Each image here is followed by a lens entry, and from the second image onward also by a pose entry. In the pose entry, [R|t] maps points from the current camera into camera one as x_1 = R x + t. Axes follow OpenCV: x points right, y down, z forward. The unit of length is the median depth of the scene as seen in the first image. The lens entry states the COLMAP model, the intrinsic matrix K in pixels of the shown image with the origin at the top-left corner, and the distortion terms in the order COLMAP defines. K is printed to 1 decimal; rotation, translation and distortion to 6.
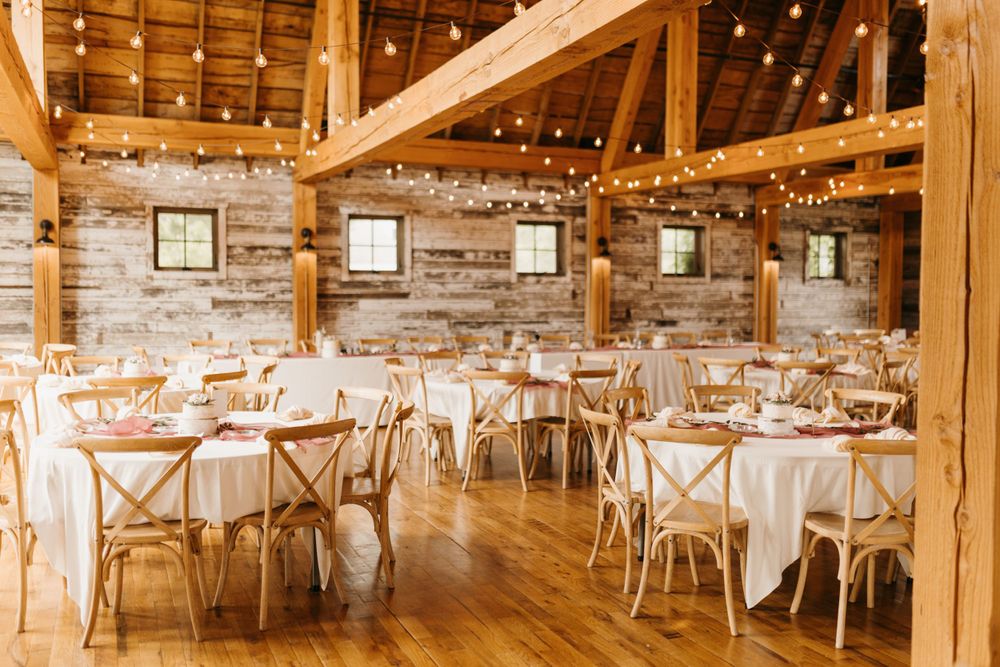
lens RADIAL K [[950.7, 0, 501.7], [0, 950.7, 334.7], [0, 0, 1]] dist [-0.003679, 0.000000]
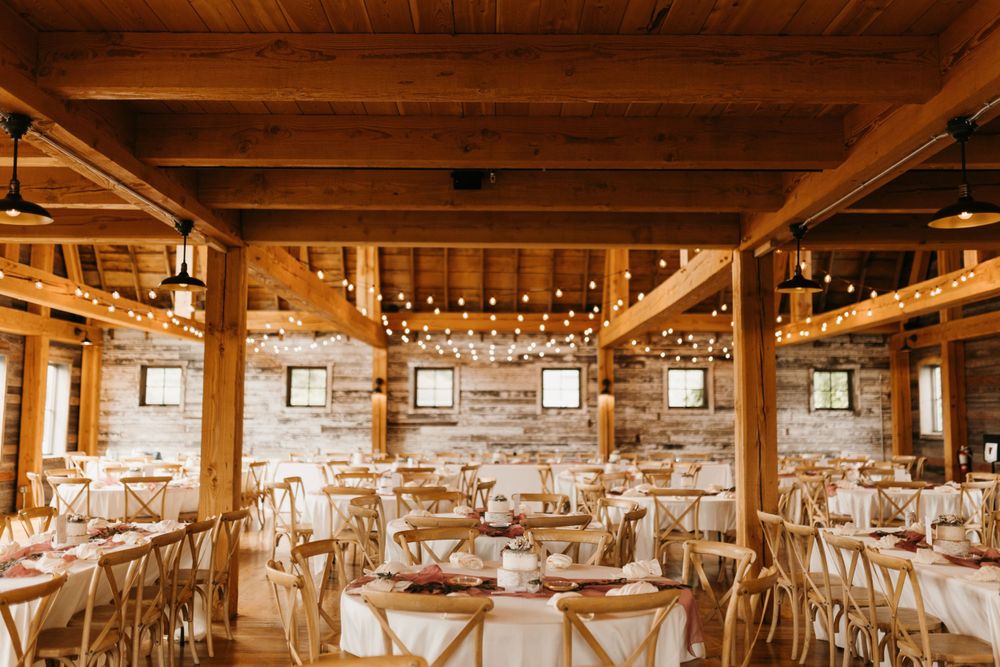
lens RADIAL K [[950.7, 0, 499.4], [0, 950.7, 331.0], [0, 0, 1]] dist [-0.003679, 0.000000]
pose [[0.923716, -0.037379, -0.381249, 0.477304], [-0.017253, 0.990159, -0.138880, 0.015699], [0.382688, 0.134863, 0.913981, -0.255959]]
